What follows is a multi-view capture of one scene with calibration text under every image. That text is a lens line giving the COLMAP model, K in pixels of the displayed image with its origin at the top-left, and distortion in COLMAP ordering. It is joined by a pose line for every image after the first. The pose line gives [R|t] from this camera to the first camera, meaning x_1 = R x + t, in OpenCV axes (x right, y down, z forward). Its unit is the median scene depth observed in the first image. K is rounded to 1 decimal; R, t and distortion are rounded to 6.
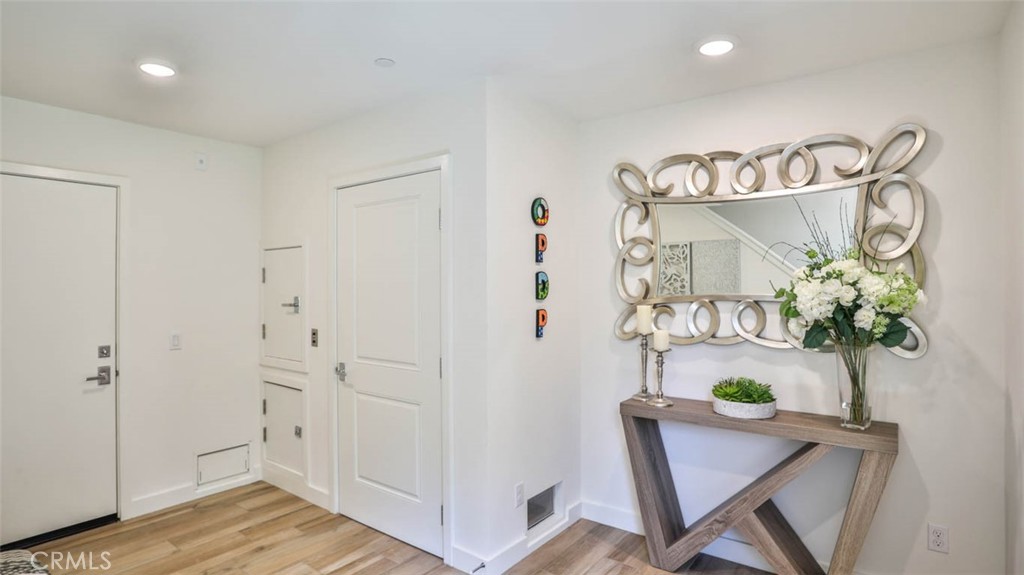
lens RADIAL K [[529.0, 0, 509.7], [0, 529.0, 279.6], [0, 0, 1]] dist [-0.072941, 0.033494]
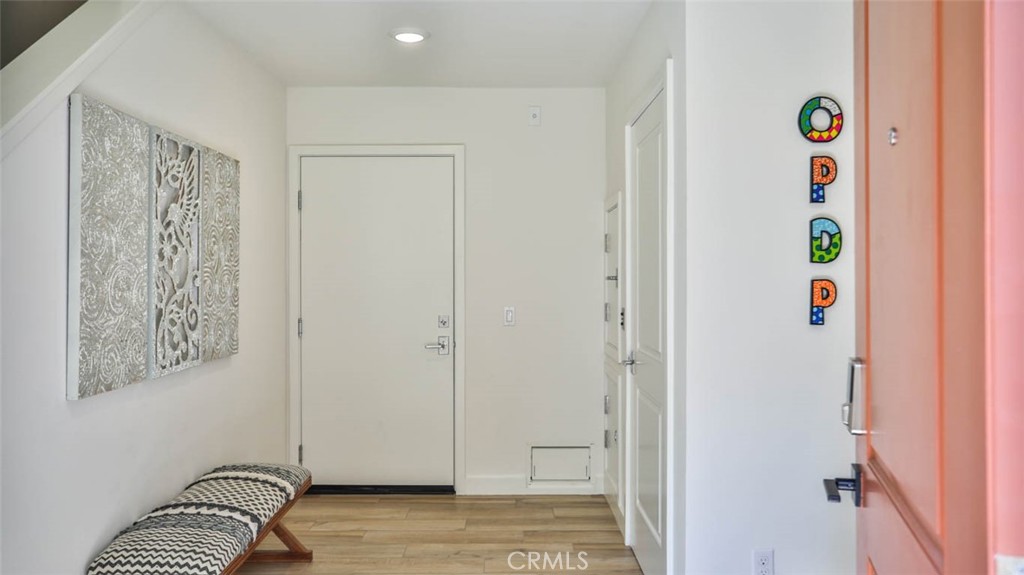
lens RADIAL K [[806.8, 0, 511.1], [0, 806.8, 271.9], [0, 0, 1]] dist [-0.095595, -0.000125]
pose [[0.606117, -0.003986, -0.795365, 0.539309], [0.010414, 0.999941, 0.002926, 0.039229], [0.795307, -0.010057, 0.606123, 0.149554]]
